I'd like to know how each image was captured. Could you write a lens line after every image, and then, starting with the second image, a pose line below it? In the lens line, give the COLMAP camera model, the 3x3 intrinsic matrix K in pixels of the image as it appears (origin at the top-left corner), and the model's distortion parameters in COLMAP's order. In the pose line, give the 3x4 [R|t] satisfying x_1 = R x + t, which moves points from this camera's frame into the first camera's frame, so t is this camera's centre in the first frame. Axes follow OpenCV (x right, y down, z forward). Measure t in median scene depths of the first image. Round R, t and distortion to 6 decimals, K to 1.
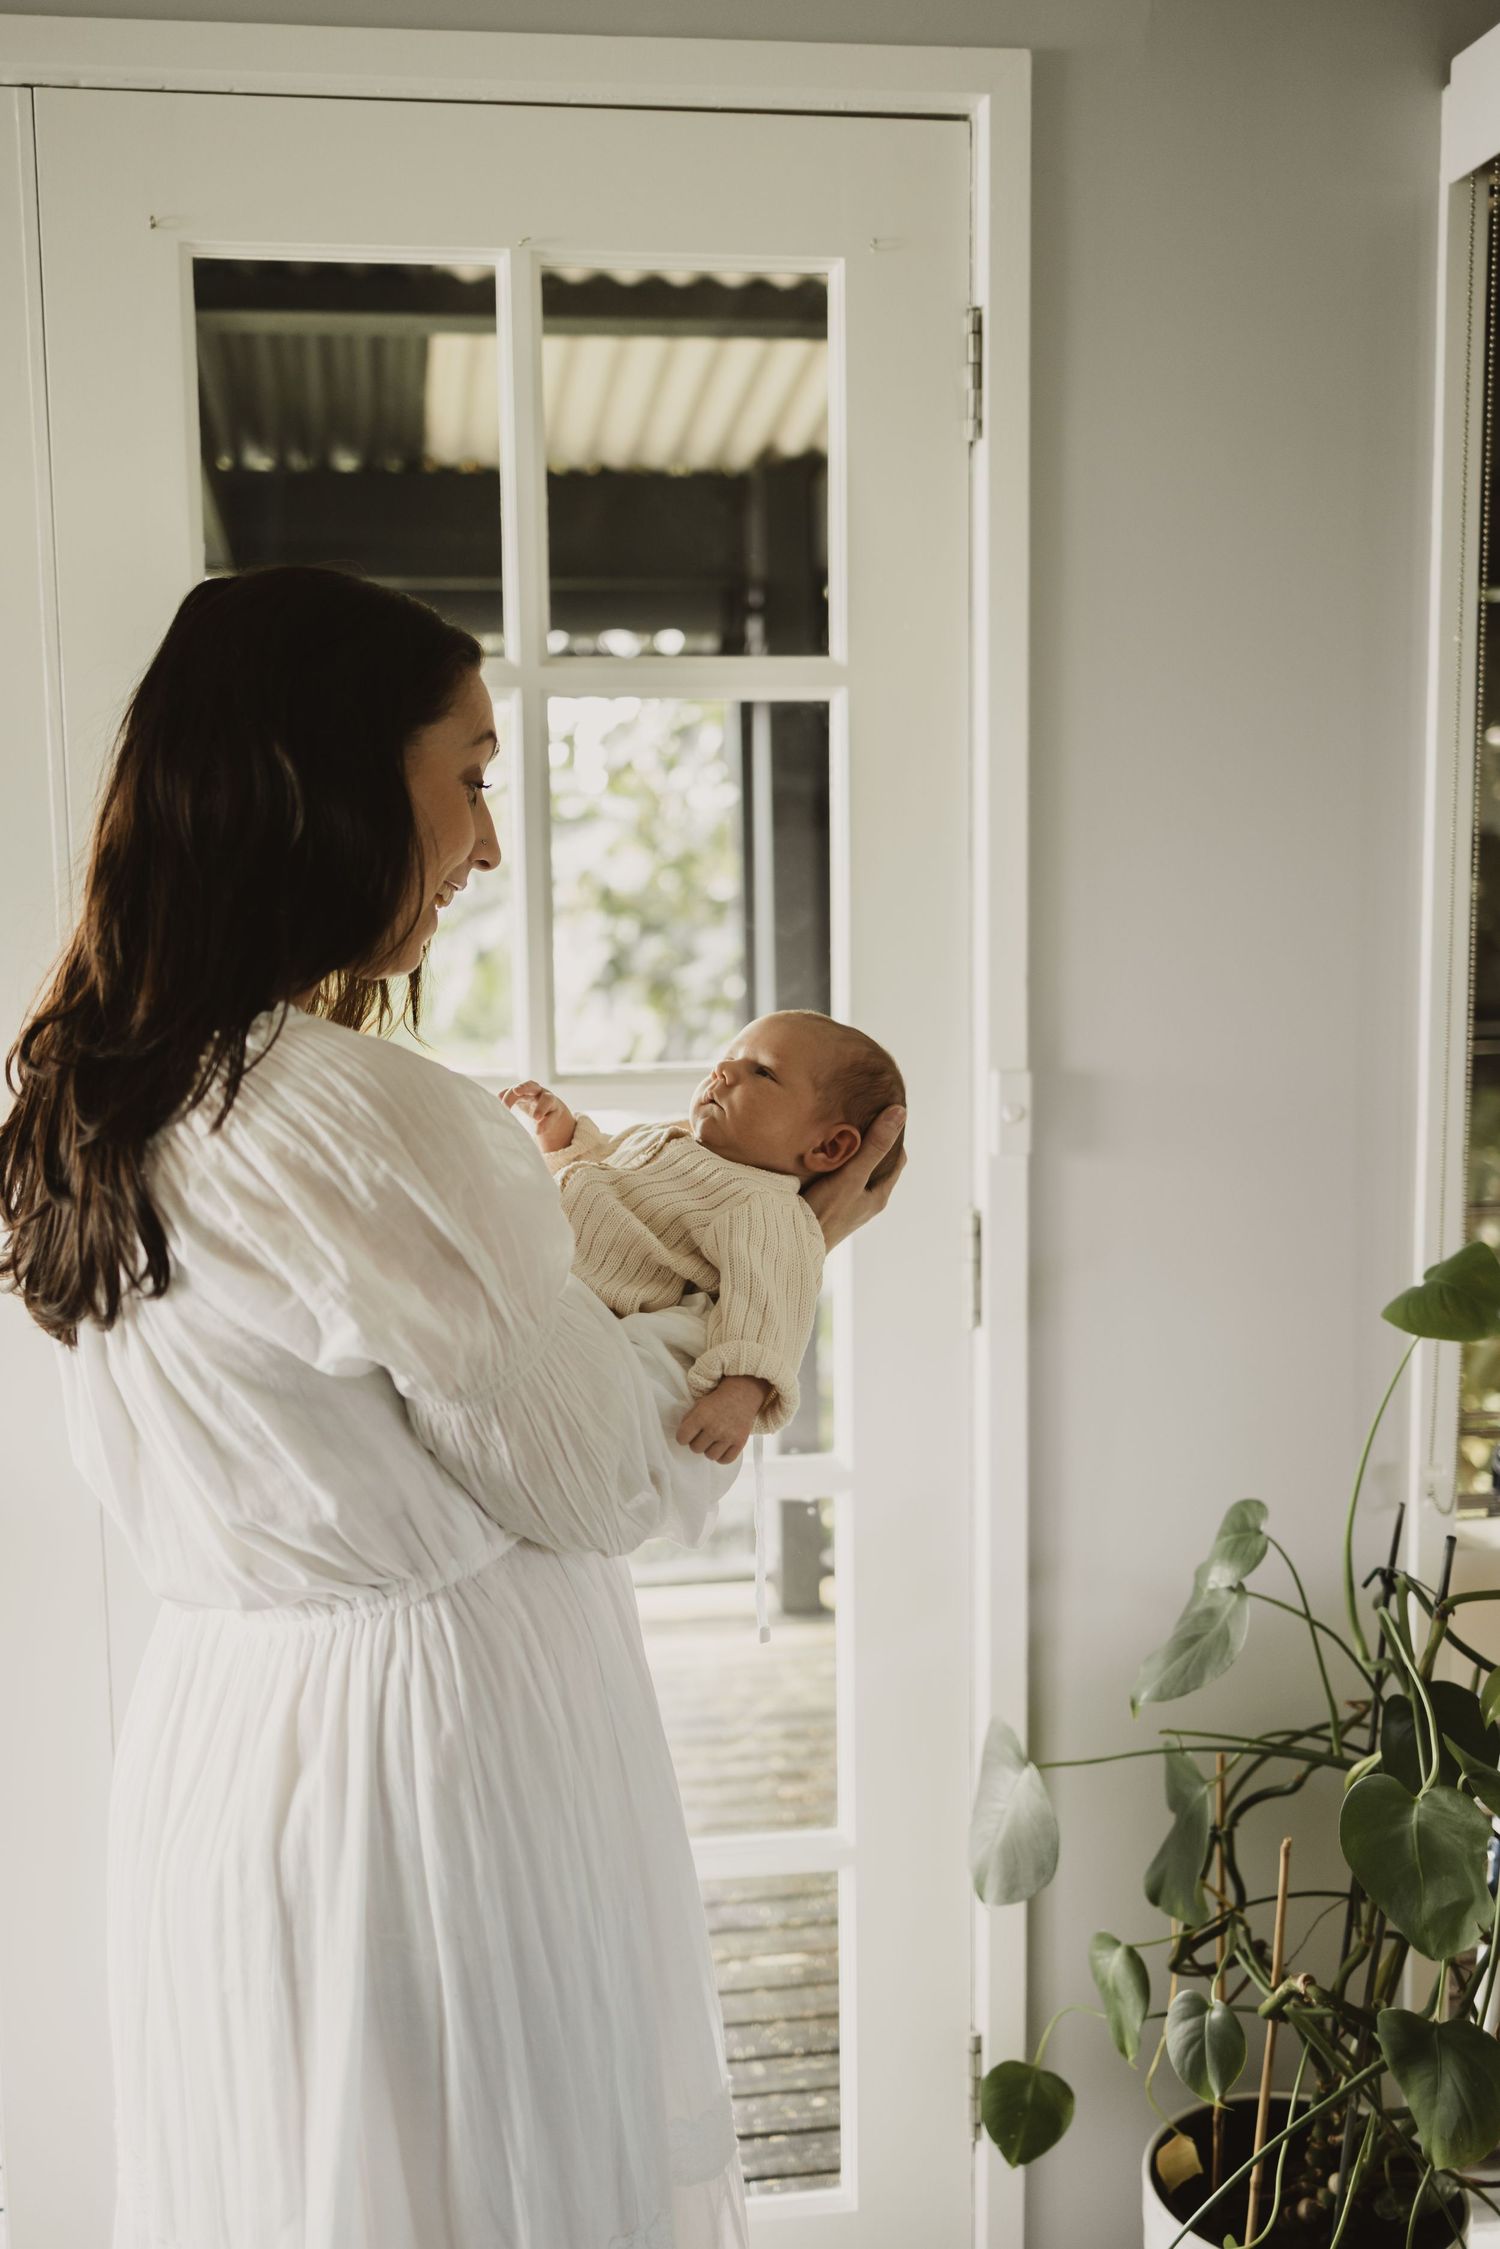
lens RADIAL K [[2259.2, 0, 840.9], [0, 2259.2, 1116.5], [0, 0, 1]] dist [0.027201, 0.024898]
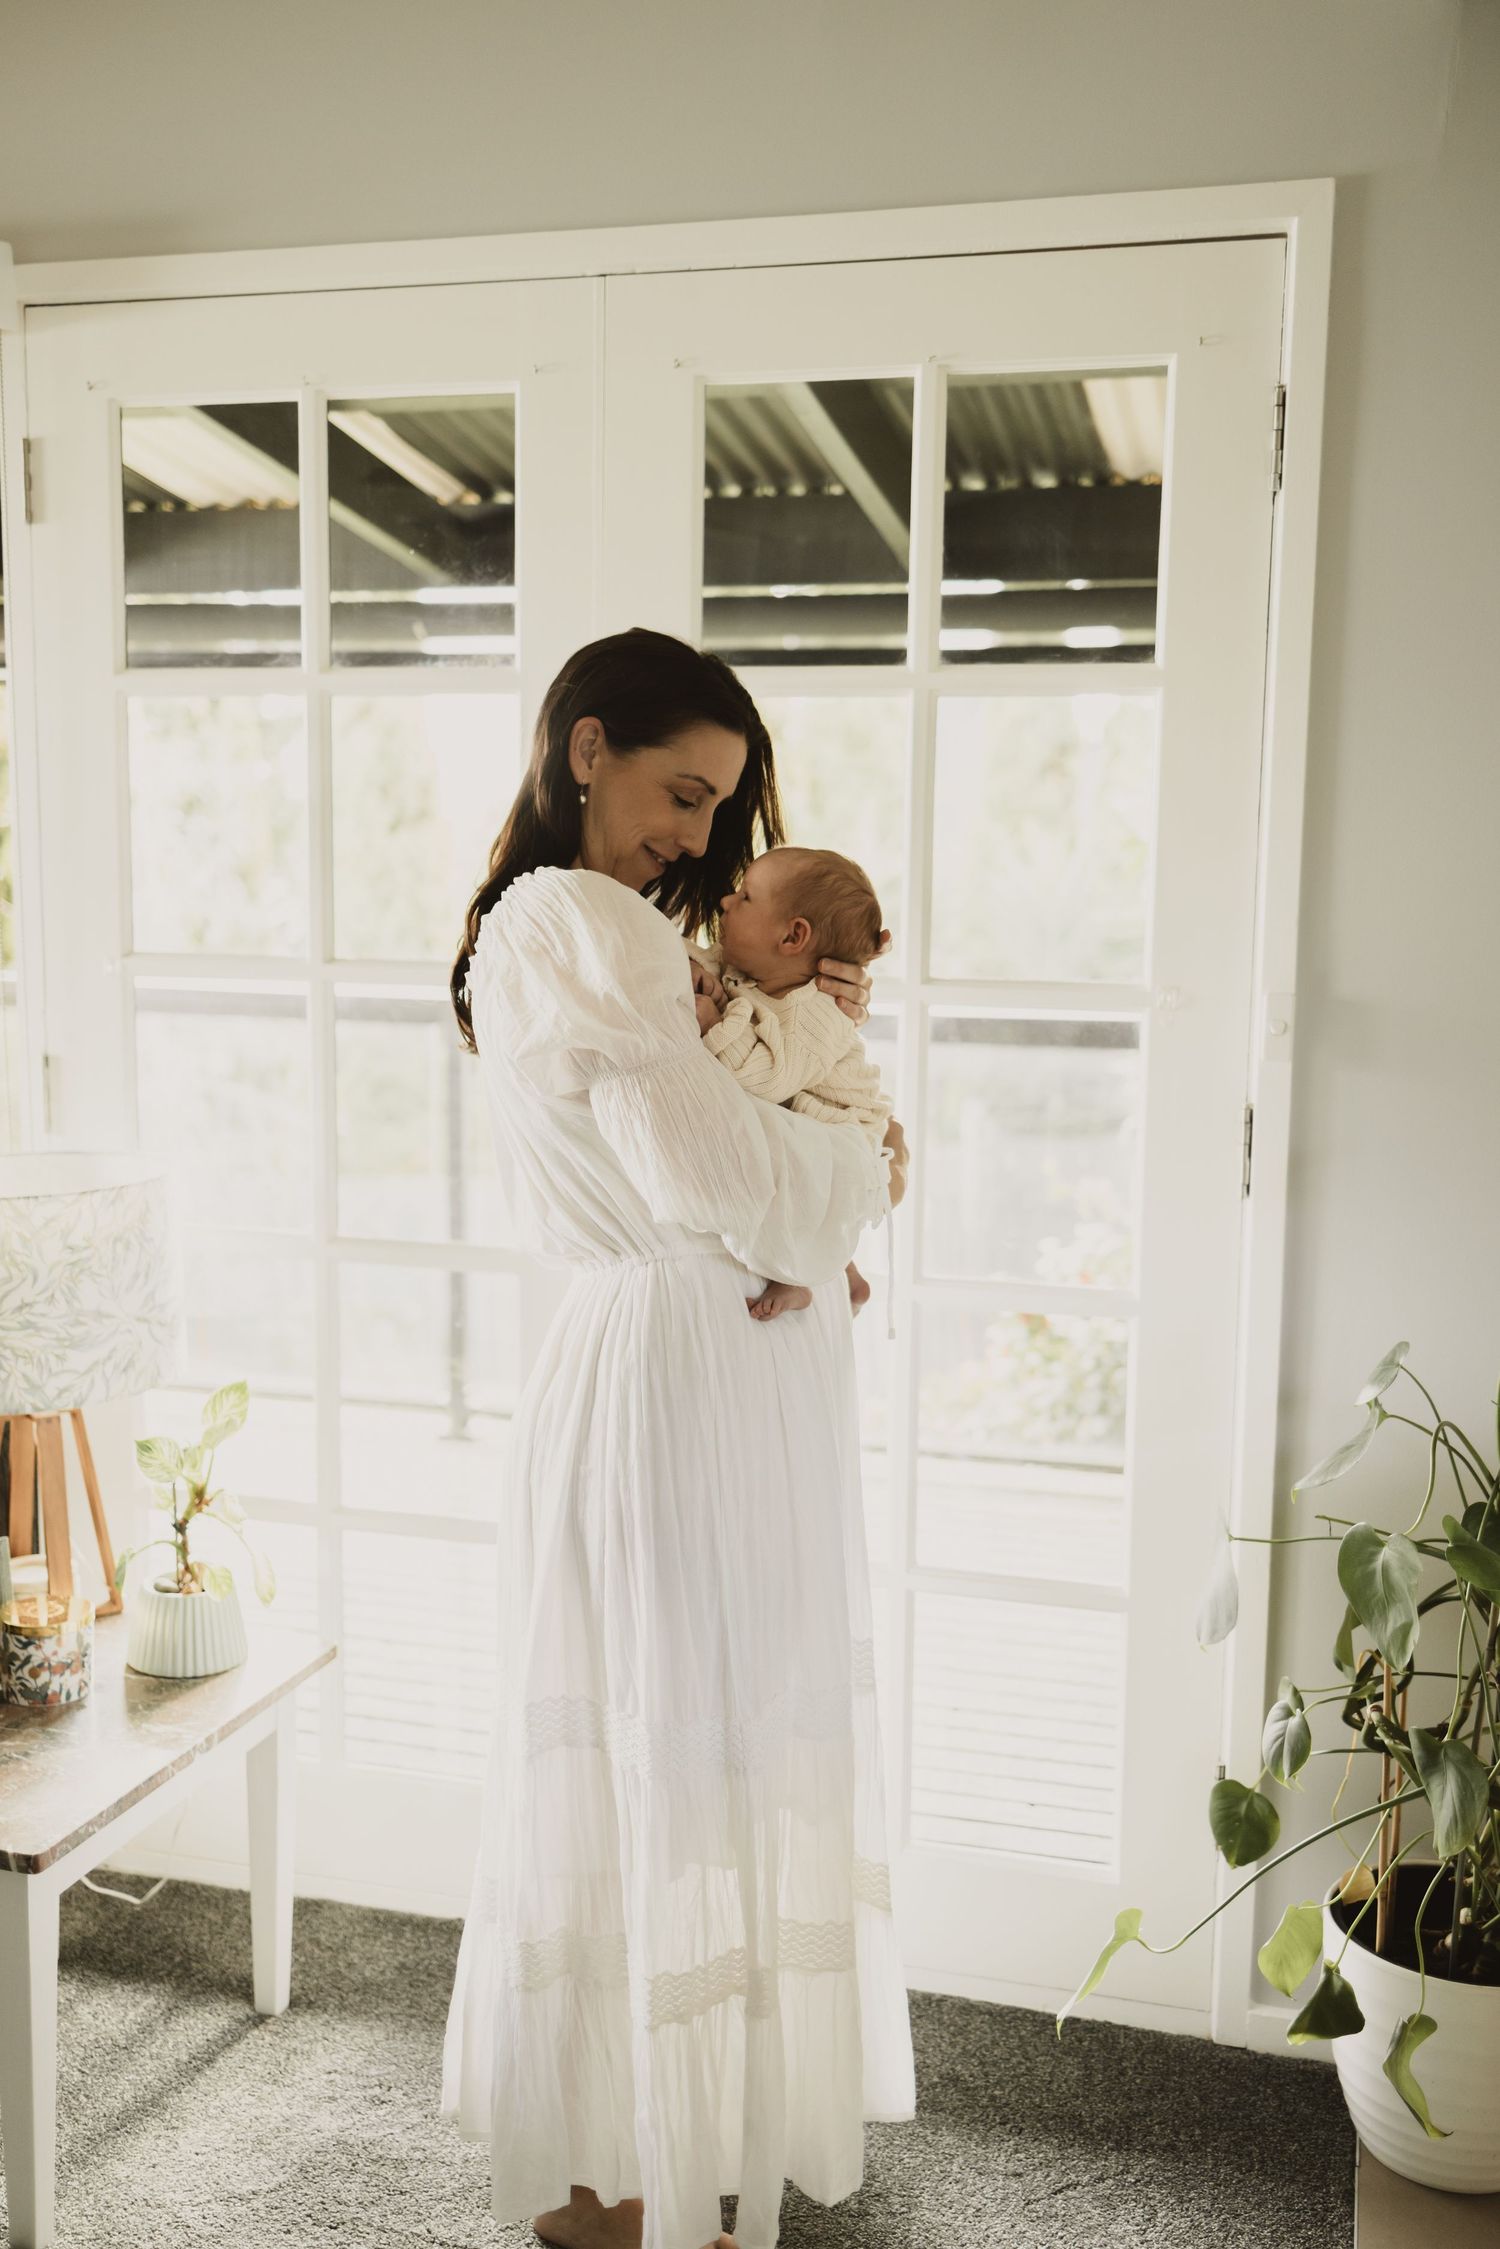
lens RADIAL K [[2259.2, 0, 840.9], [0, 2259.2, 1116.5], [0, 0, 1]] dist [0.027201, 0.024898]
pose [[0.919193, 0.077444, -0.386117, 0.350664], [-0.072621, 0.996992, 0.027085, 0.032432], [0.387053, 0.003144, 0.922052, -0.256177]]
